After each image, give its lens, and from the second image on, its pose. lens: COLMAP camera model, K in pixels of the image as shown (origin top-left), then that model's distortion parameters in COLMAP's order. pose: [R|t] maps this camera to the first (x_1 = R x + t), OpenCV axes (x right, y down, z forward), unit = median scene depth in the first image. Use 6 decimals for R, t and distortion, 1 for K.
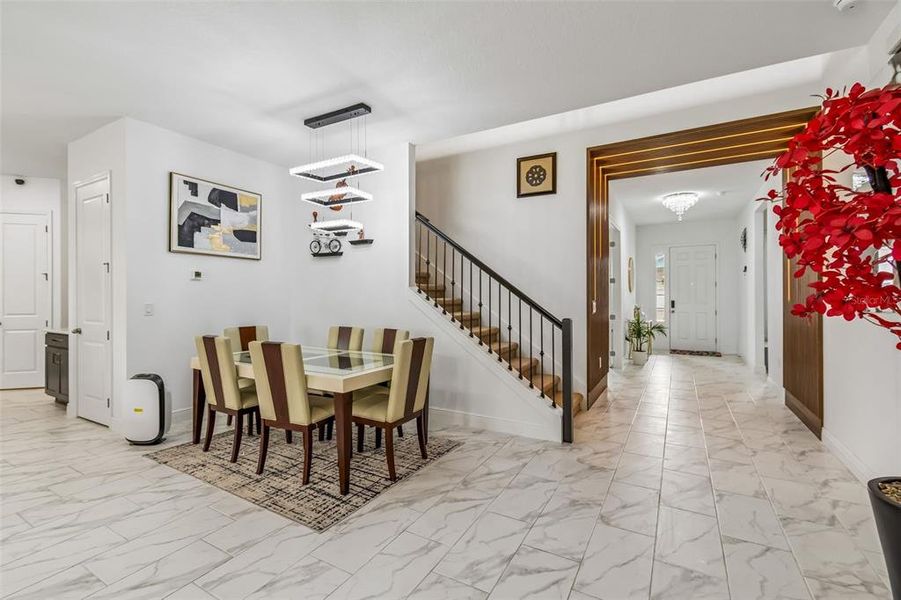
lens RADIAL K [[396.1, 0, 450.5], [0, 396.1, 300.0], [0, 0, 1]] dist [0.000944, -0.000164]
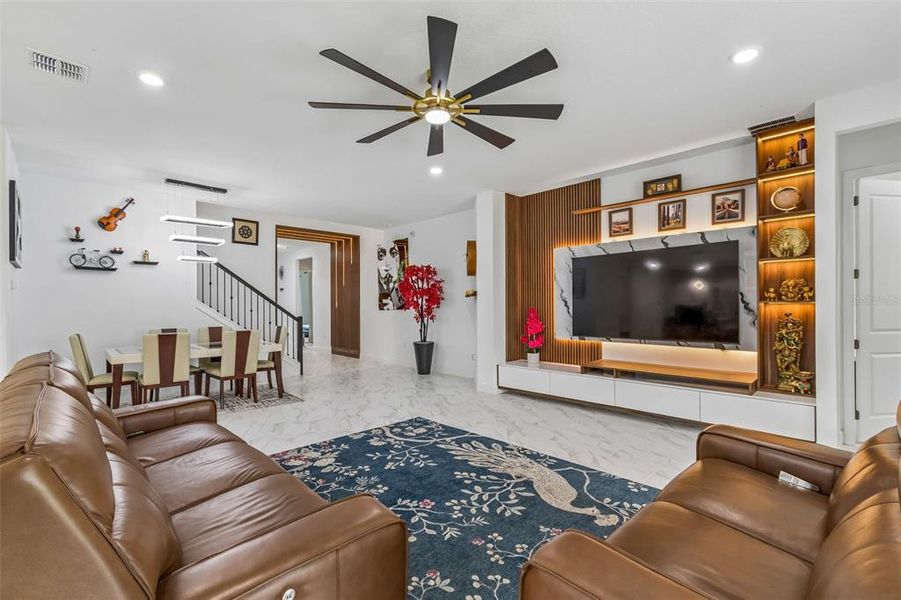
lens RADIAL K [[407.0, 0, 437.8], [0, 407.0, 308.3], [0, 0, 1]] dist [-0.000160, -0.000625]
pose [[0.302956, -0.009706, 0.952955, -1.144058], [0.015690, 0.999863, 0.005195, 0.004427], [-0.952875, 0.013378, 0.303067, -0.259396]]
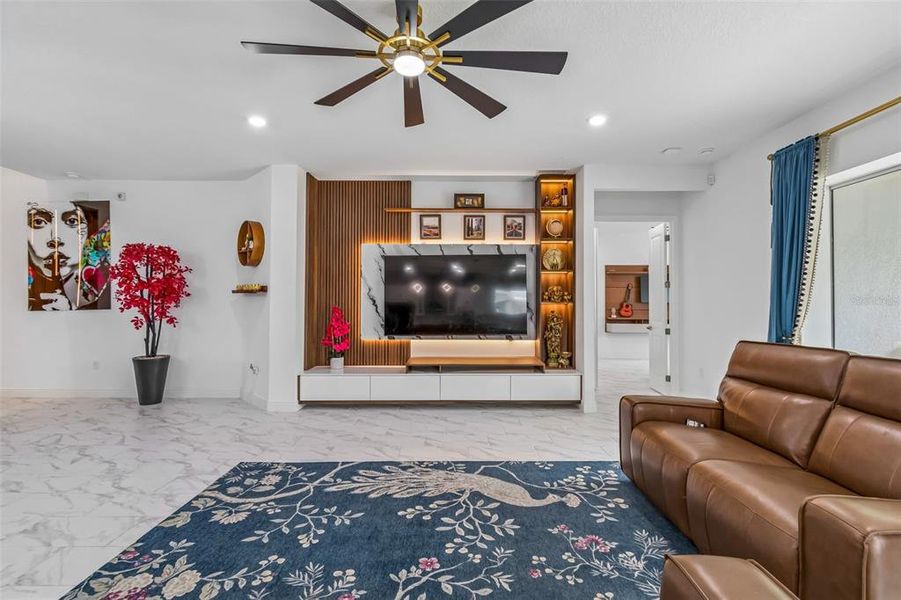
lens RADIAL K [[411.3, 0, 453.6], [0, 411.3, 295.5], [0, 0, 1]] dist [-0.000831, -0.000579]
pose [[-0.495373, 0.016541, 0.868523, -1.008863], [0.008052, 0.999863, -0.014449, 0.002259], [-0.868643, -0.000164, -0.495438, 0.117939]]
